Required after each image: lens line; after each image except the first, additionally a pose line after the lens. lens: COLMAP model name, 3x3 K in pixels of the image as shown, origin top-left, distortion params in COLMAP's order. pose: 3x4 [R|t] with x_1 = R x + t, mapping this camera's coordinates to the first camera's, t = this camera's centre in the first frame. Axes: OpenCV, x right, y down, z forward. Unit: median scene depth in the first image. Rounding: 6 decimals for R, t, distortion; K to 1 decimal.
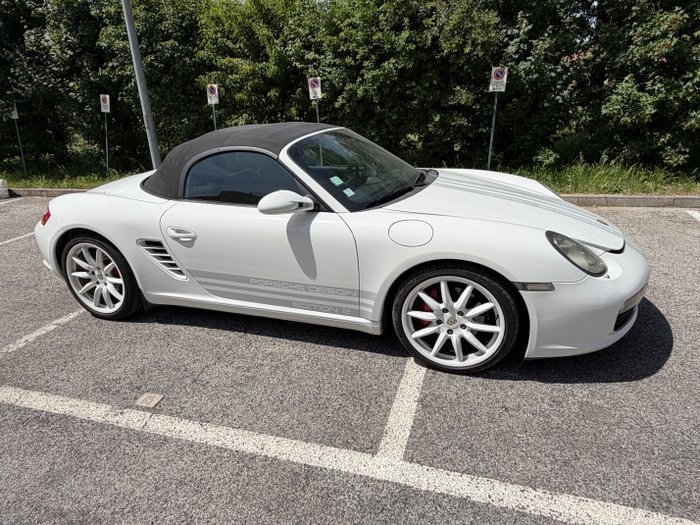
lens RADIAL K [[434.8, 0, 344.7], [0, 434.8, 263.7], [0, 0, 1]] dist [0.002275, -0.001302]
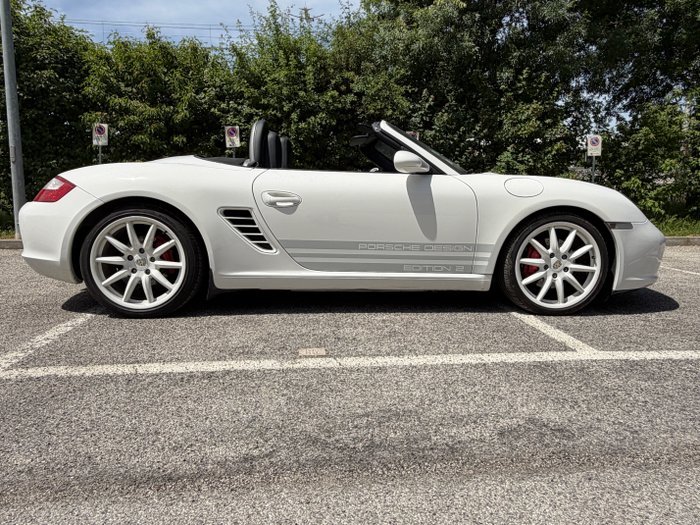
lens RADIAL K [[479.9, 0, 347.2], [0, 479.9, 263.9], [0, 0, 1]] dist [-0.001430, 0.003511]
pose [[0.917665, 0.001277, 0.397354, -0.615556], [0.091306, 0.972559, -0.213990, 0.281058], [-0.386723, 0.232652, 0.892367, 0.065245]]
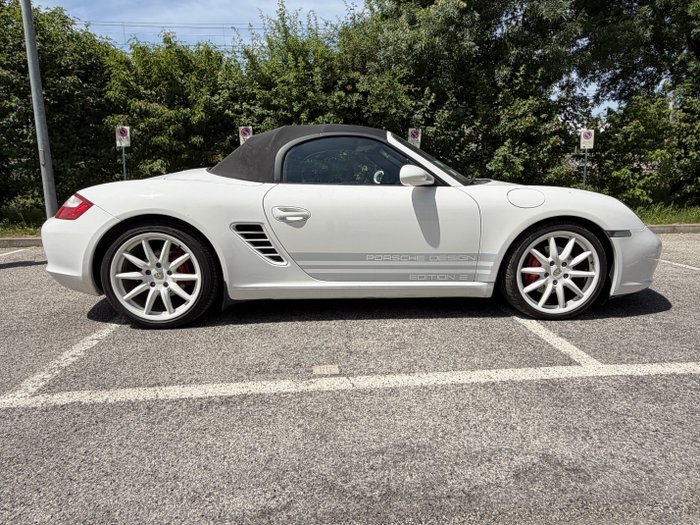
lens RADIAL K [[434.8, 0, 349.6], [0, 434.8, 264.5], [0, 0, 1]] dist [0.002275, -0.001302]
pose [[0.922250, -0.030481, 0.385390, -0.594886], [0.101152, 0.981184, -0.164456, 0.201022], [-0.373126, 0.190652, 0.907981, 0.098253]]
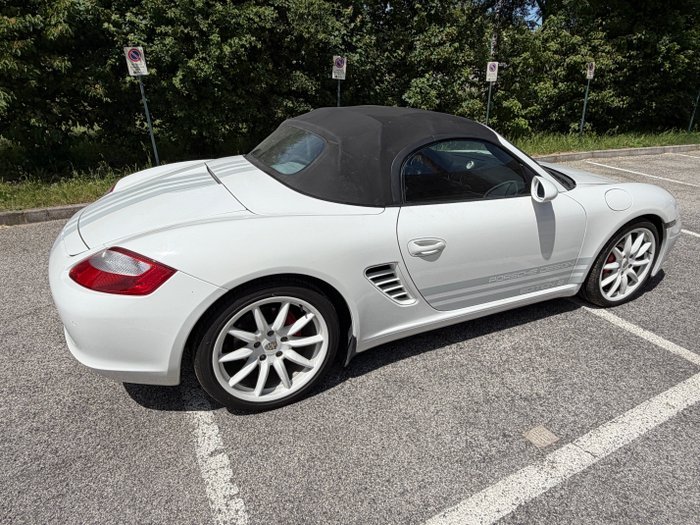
lens RADIAL K [[434.8, 0, 346.2], [0, 434.8, 261.8], [0, 0, 1]] dist [0.002275, -0.001302]
pose [[0.709707, -0.224863, 0.667647, -0.962466], [0.208180, 0.972310, 0.106178, -0.147600], [-0.673035, 0.063635, 0.736868, 0.487170]]
